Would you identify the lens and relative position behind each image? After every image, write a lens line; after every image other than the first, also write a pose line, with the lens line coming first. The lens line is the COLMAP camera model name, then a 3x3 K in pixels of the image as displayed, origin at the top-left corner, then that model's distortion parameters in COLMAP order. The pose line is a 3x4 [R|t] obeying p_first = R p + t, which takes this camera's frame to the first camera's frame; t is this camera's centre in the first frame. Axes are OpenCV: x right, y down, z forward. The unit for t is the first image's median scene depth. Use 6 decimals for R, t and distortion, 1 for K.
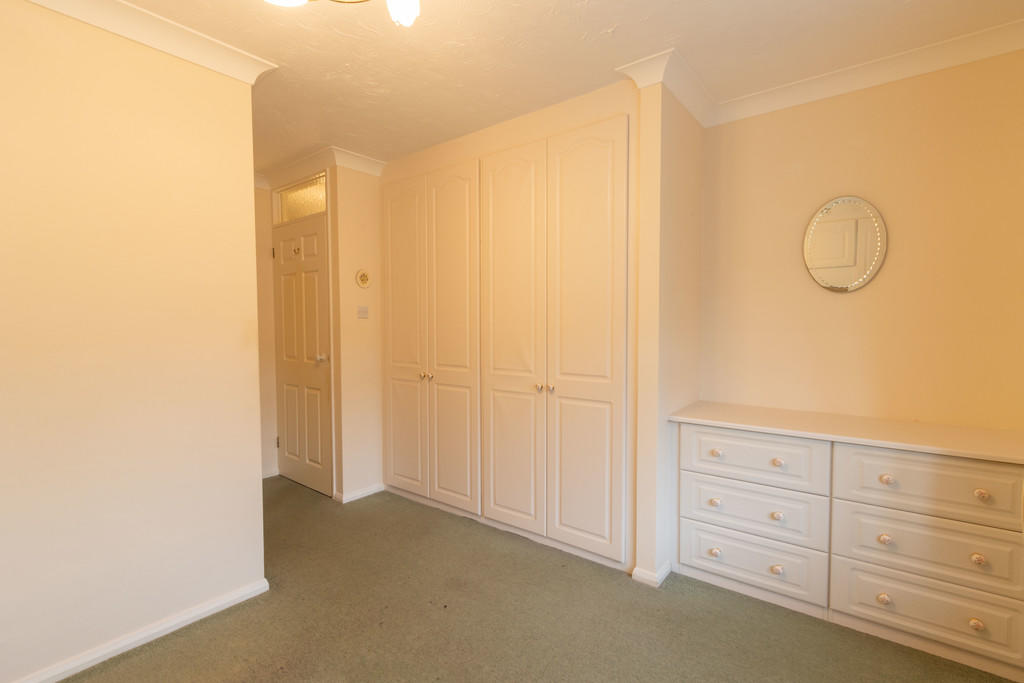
lens RADIAL K [[471.6, 0, 505.0], [0, 471.6, 344.0], [0, 0, 1]] dist [0.010316, -0.000786]
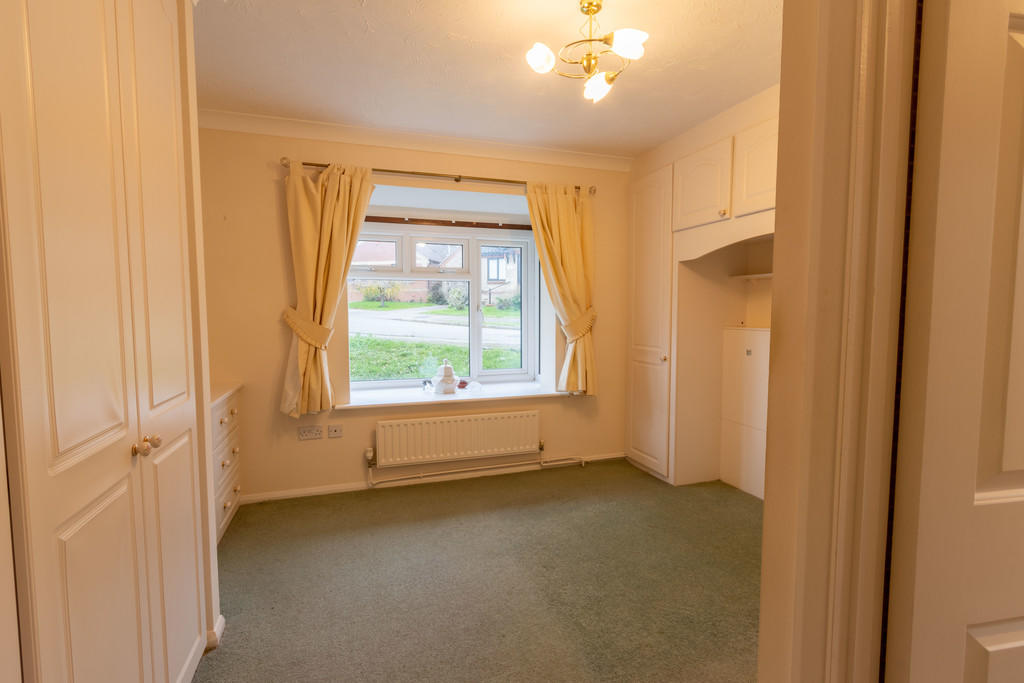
lens RADIAL K [[471.6, 0, 505.0], [0, 471.6, 344.0], [0, 0, 1]] dist [0.010316, -0.000786]
pose [[0.845013, 0.038844, -0.533333, 0.230096], [-0.021700, 0.999028, 0.038381, 0.005697], [0.534305, -0.020859, 0.845034, -0.182882]]
